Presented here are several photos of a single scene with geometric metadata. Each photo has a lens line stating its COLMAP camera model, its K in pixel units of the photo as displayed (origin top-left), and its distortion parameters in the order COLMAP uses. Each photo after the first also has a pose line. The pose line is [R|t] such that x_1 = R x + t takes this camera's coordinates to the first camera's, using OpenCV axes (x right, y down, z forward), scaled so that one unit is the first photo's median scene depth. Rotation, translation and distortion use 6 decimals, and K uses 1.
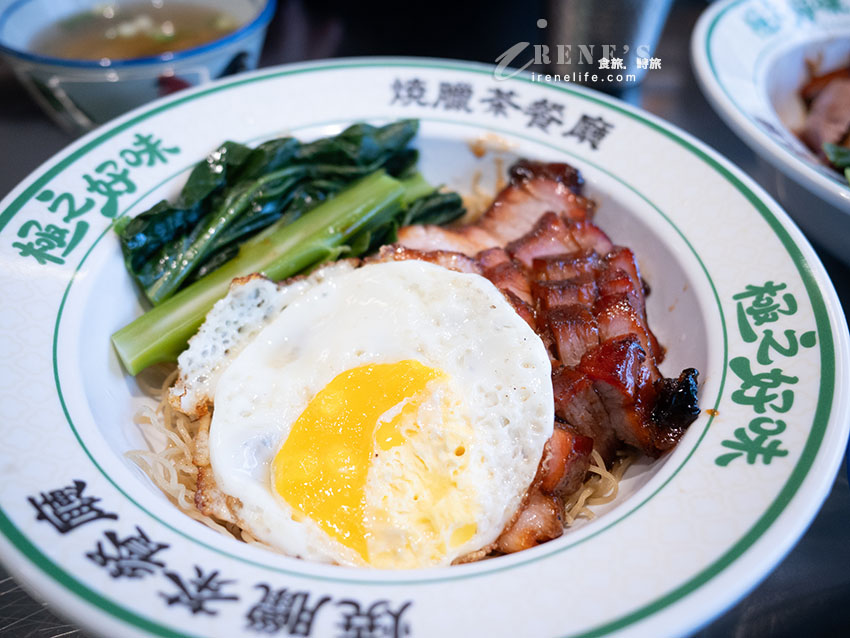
lens RADIAL K [[822.7, 0, 425.8], [0, 822.7, 317.2], [0, 0, 1]] dist [0.021577, 0.000000]
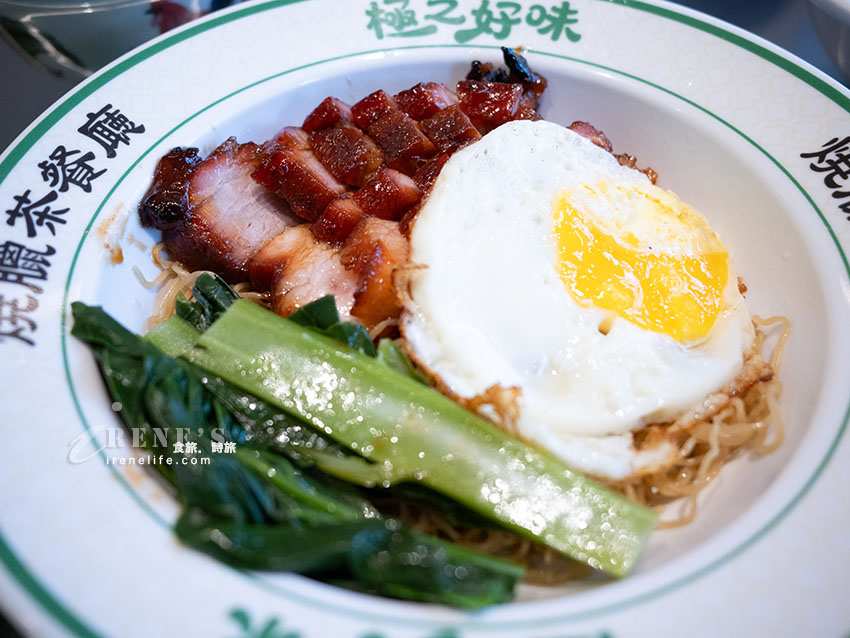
lens RADIAL K [[822.7, 0, 428.6], [0, 822.7, 313.6], [0, 0, 1]] dist [0.021577, 0.000000]
pose [[-0.279908, -0.746367, 0.603812, -0.630528], [0.653802, 0.312358, 0.689185, -0.668120], [-0.702990, 0.587681, 0.400544, 0.758844]]
